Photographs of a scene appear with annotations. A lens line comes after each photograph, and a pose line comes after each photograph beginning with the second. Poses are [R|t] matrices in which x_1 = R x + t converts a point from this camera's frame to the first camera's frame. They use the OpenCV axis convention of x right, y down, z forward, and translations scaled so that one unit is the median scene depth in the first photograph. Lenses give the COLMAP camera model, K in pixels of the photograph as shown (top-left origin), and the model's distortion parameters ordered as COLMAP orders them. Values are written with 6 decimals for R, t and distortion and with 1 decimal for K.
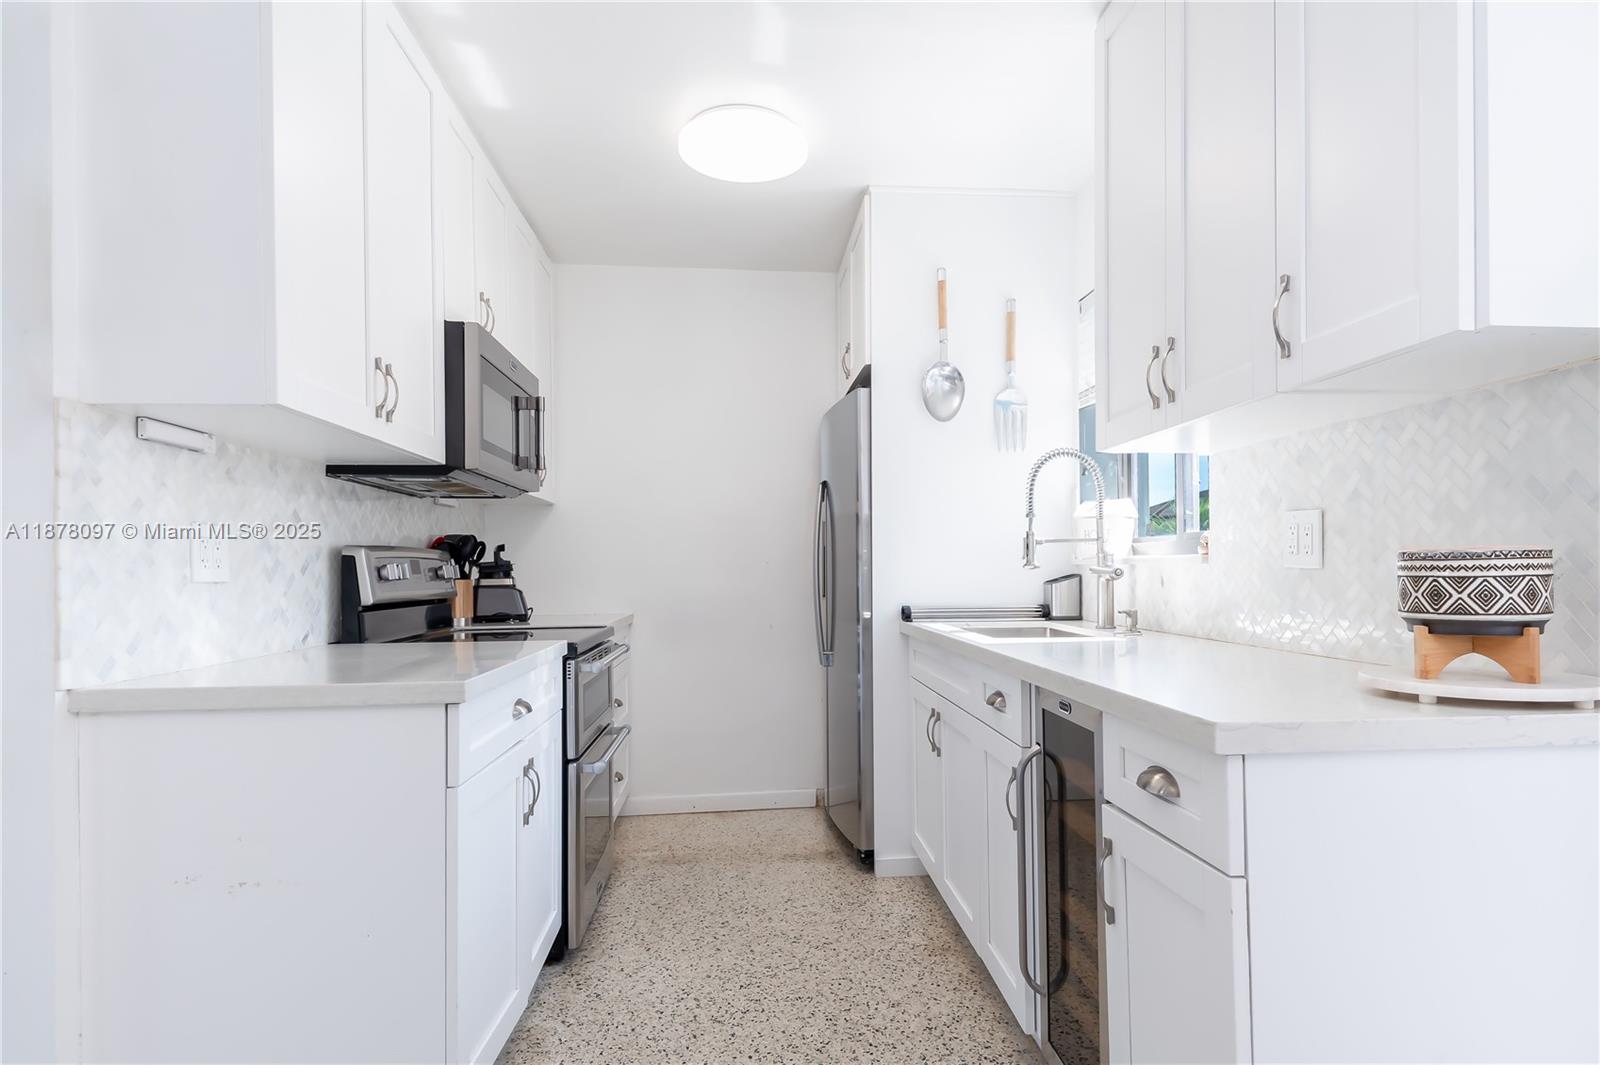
lens RADIAL K [[886.3, 0, 800.0], [0, 886.3, 532.5], [0, 0, 1]] dist [0.005413, -0.000075]
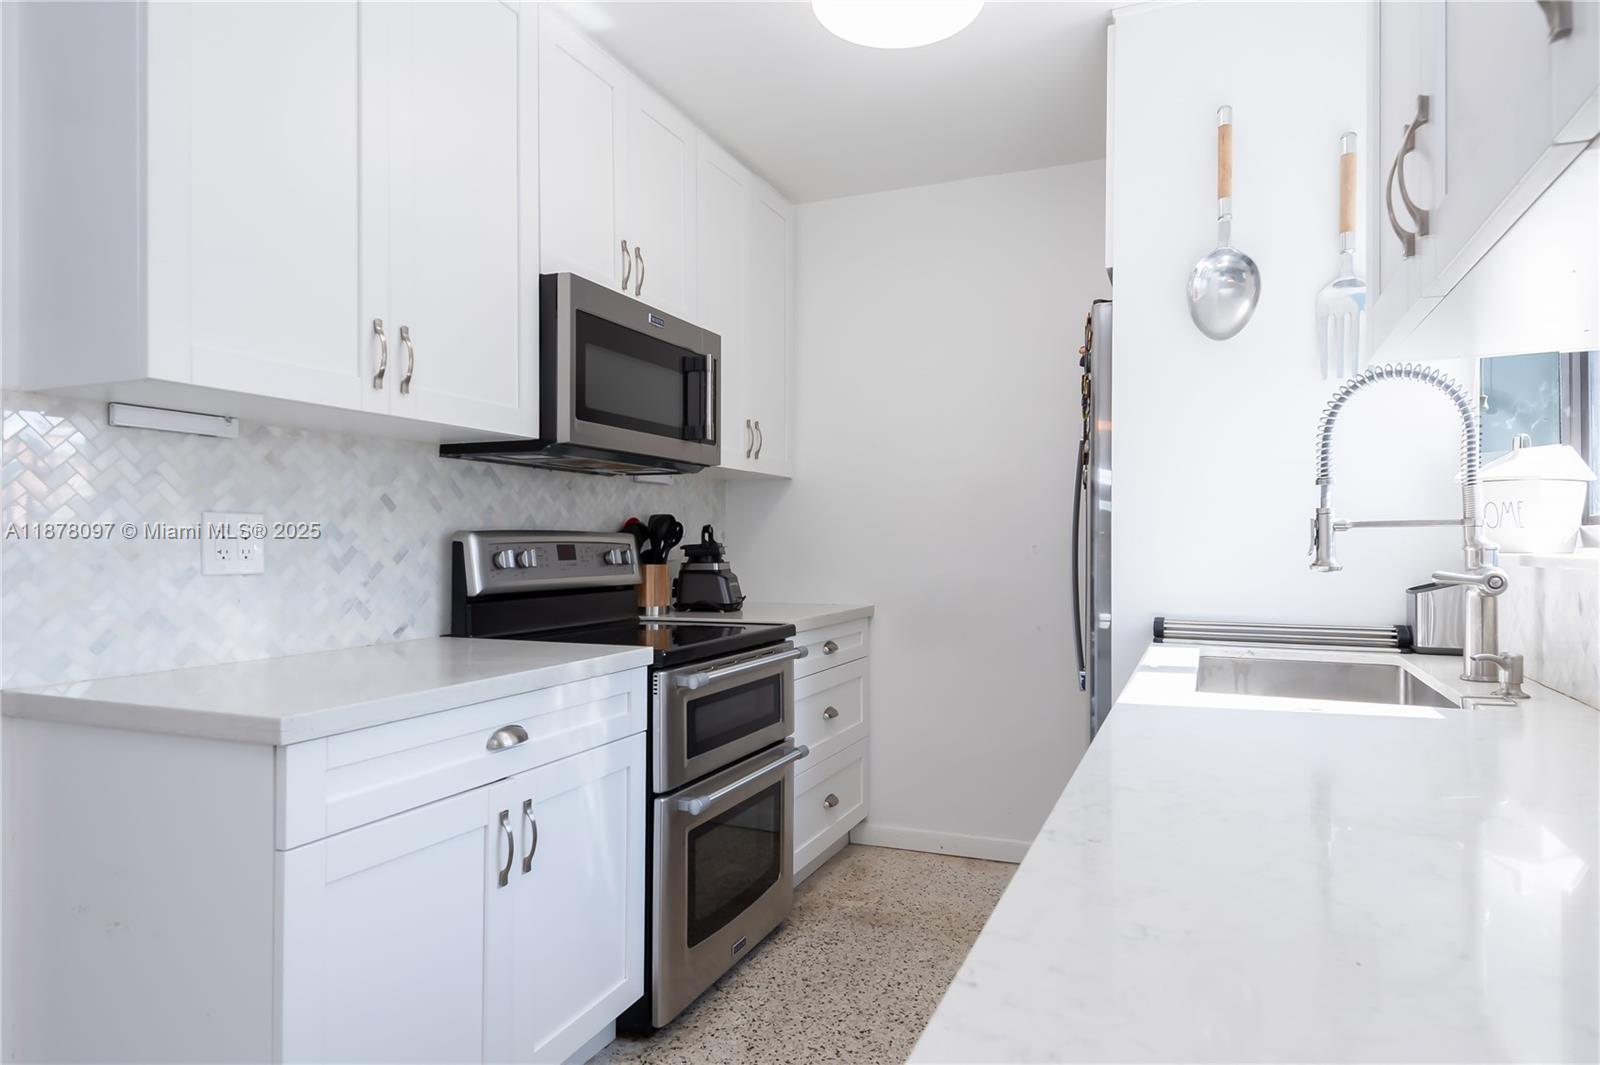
lens RADIAL K [[928.0, 0, 802.1], [0, 928.0, 516.4], [0, 0, 1]] dist [0.018702, -0.000414]
pose [[0.888201, -0.004629, -0.459432, 0.237450], [0.011811, 0.999849, 0.012759, -0.007967], [0.459303, -0.016759, 0.888121, 0.283865]]
